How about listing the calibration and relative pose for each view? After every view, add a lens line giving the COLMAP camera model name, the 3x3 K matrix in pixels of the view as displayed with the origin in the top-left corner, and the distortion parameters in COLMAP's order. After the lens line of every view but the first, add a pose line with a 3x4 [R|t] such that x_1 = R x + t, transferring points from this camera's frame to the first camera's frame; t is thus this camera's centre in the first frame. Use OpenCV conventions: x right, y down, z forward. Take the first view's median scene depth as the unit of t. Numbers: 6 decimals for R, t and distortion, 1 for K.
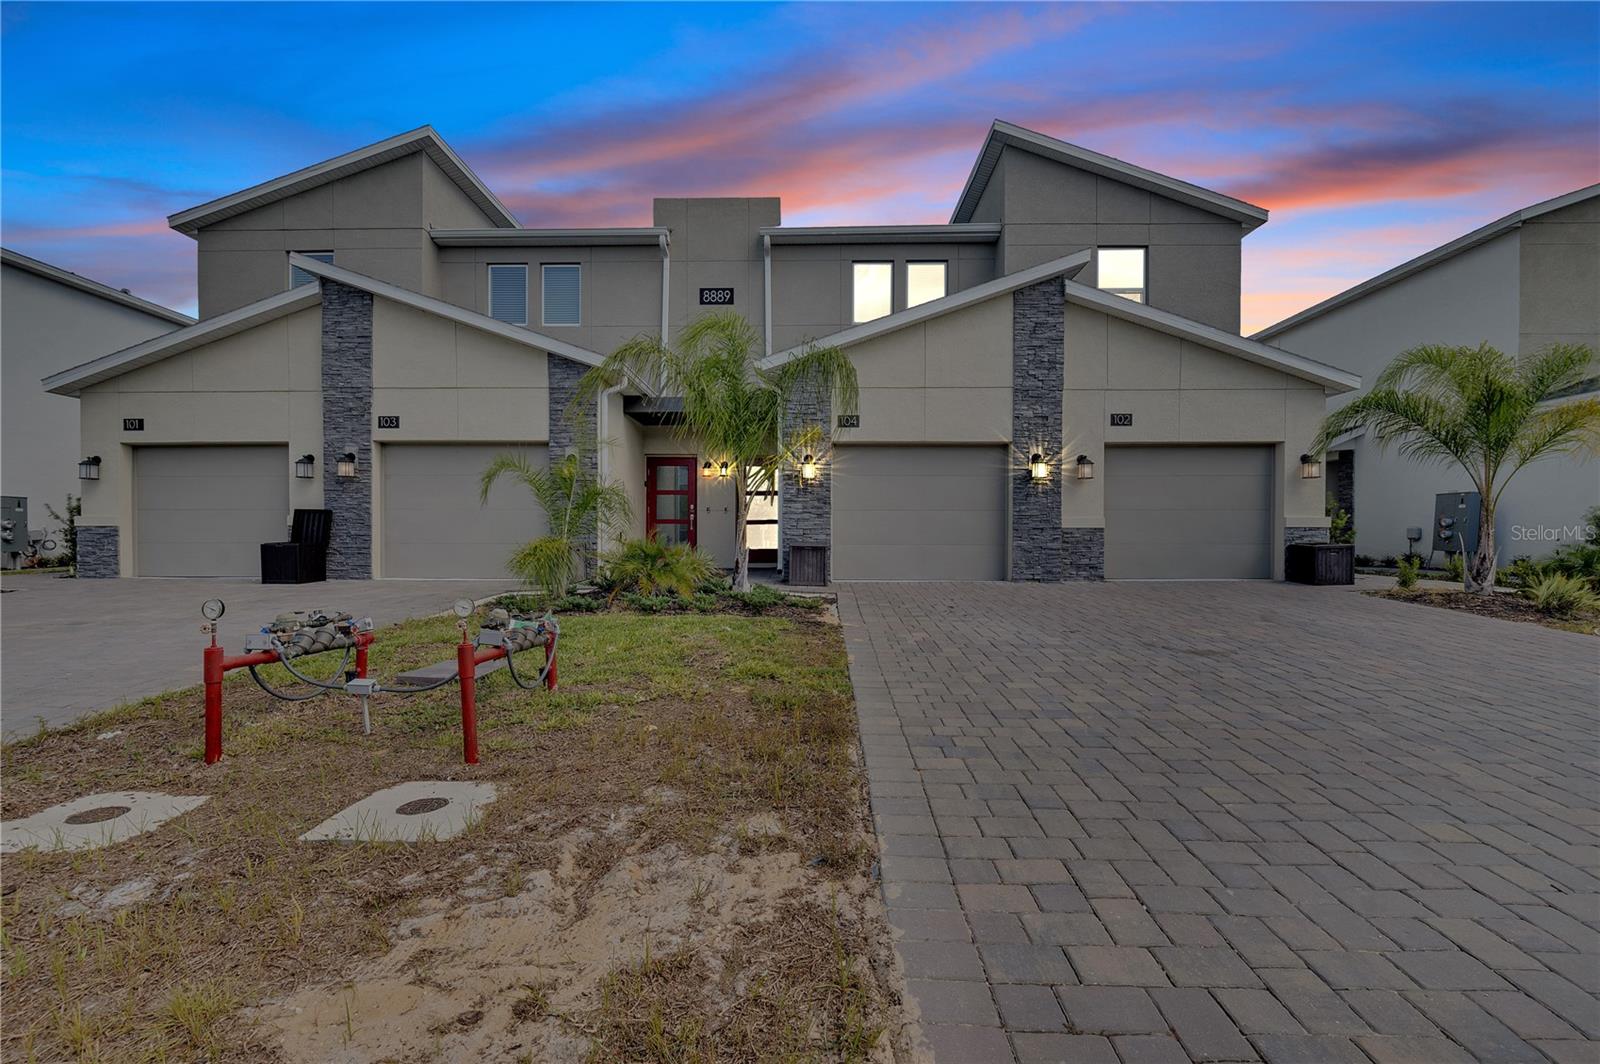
lens RADIAL K [[673.4, 0, 800.6], [0, 673.4, 502.1], [0, 0, 1]] dist [-0.017117, -0.000240]
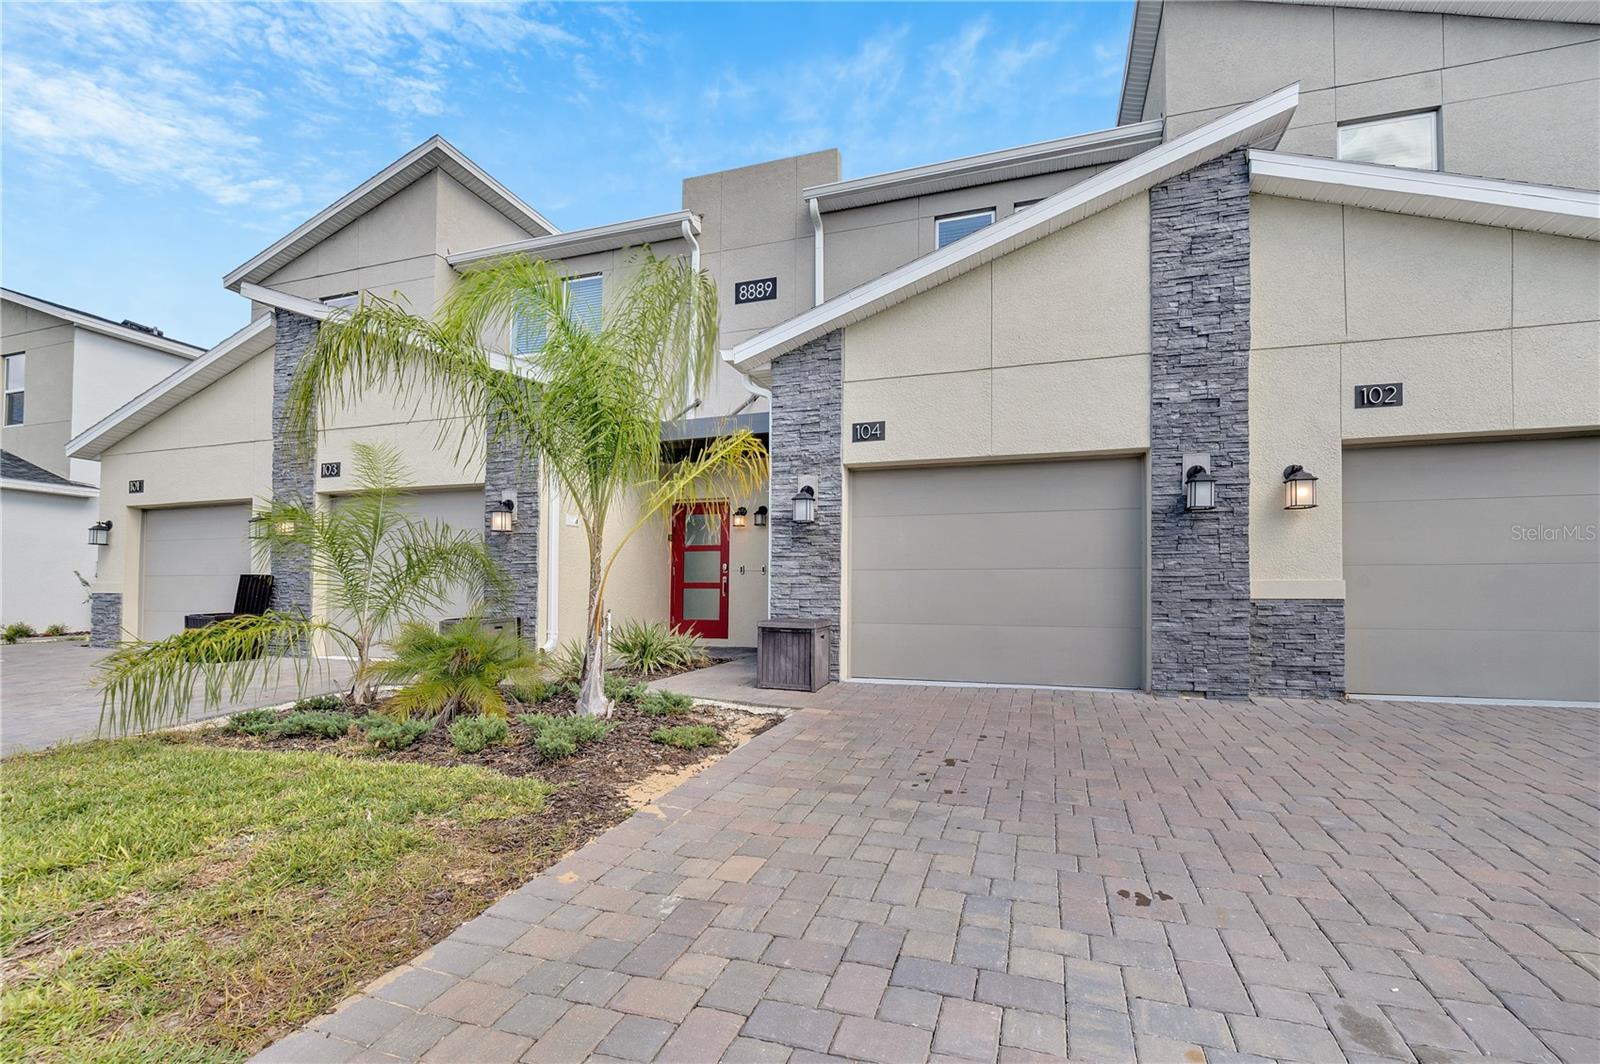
lens RADIAL K [[702.4, 0, 795.2], [0, 702.4, 553.3], [0, 0, 1]] dist [-0.013738, -0.000737]
pose [[0.954644, -0.015921, -0.297322, 0.200546], [0.013027, 0.999847, -0.011713, 0.002886], [0.297463, 0.007308, 0.954705, 0.340171]]
